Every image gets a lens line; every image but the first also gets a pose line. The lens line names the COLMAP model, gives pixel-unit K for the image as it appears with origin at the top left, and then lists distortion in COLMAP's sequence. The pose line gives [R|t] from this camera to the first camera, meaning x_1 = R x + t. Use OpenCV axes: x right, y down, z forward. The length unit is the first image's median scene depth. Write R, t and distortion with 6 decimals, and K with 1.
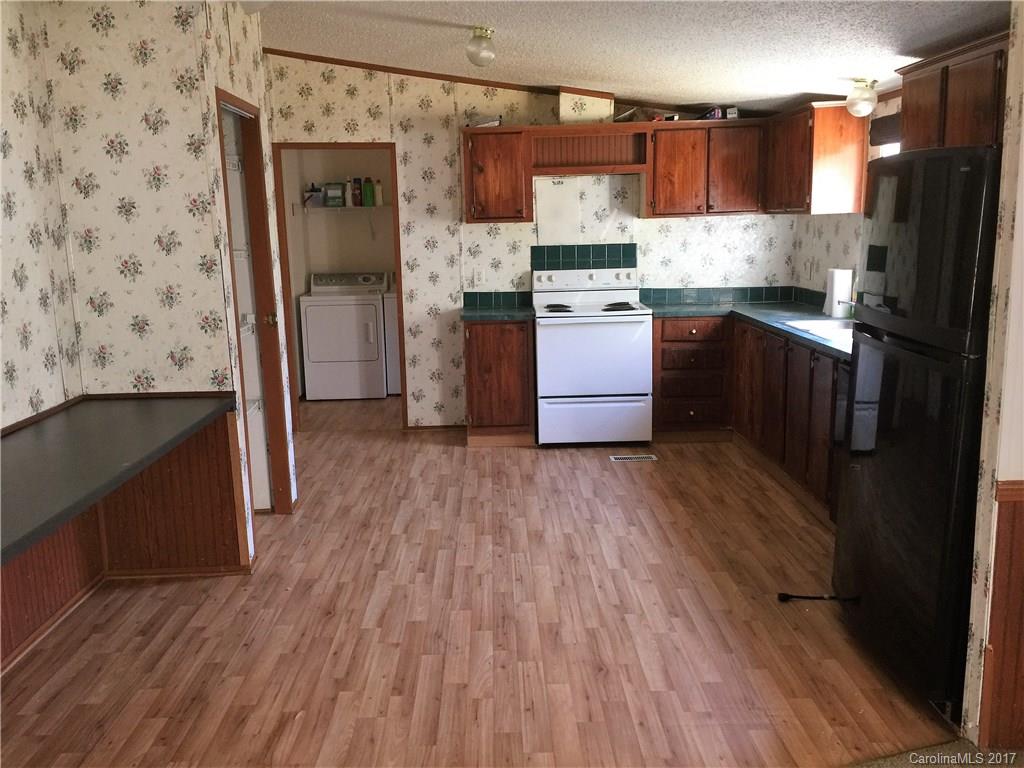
lens RADIAL K [[860.0, 0, 510.4], [0, 860.0, 374.4], [0, 0, 1]] dist [0.075143, -0.090760]
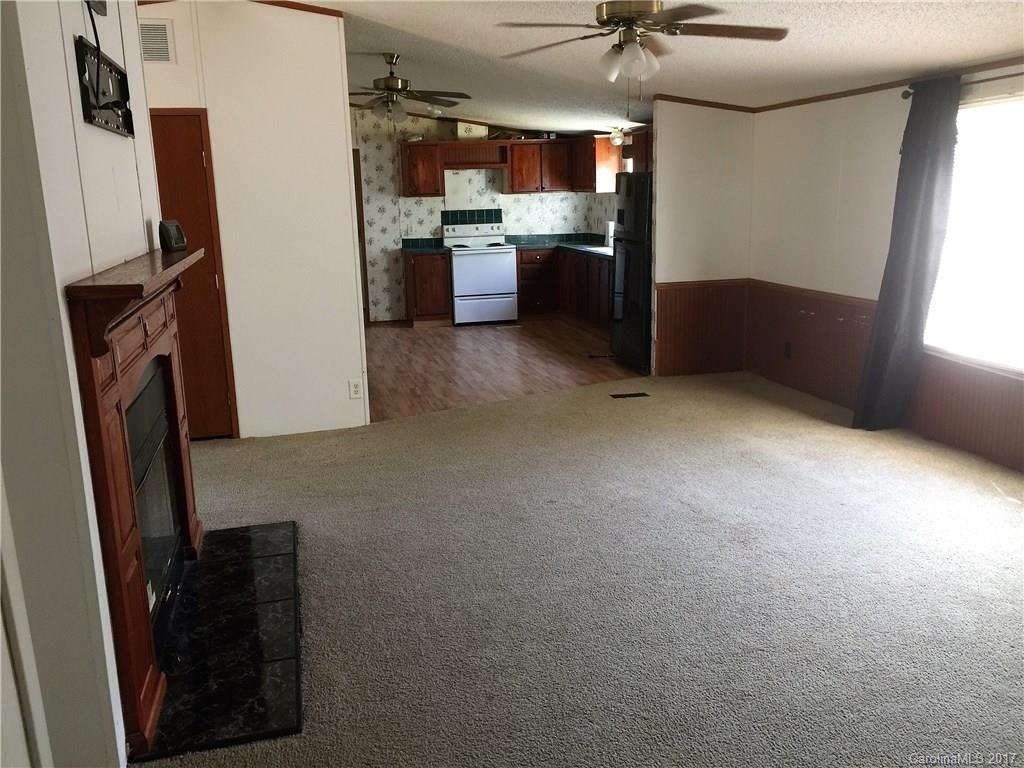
lens RADIAL K [[860.0, 0, 510.4], [0, 860.0, 374.4], [0, 0, 1]] dist [0.075143, -0.090760]
pose [[0.974074, -0.049116, 0.220832, -0.241490], [0.042648, 0.998513, 0.033962, 0.124740], [-0.222171, -0.023663, 0.974720, -0.715176]]
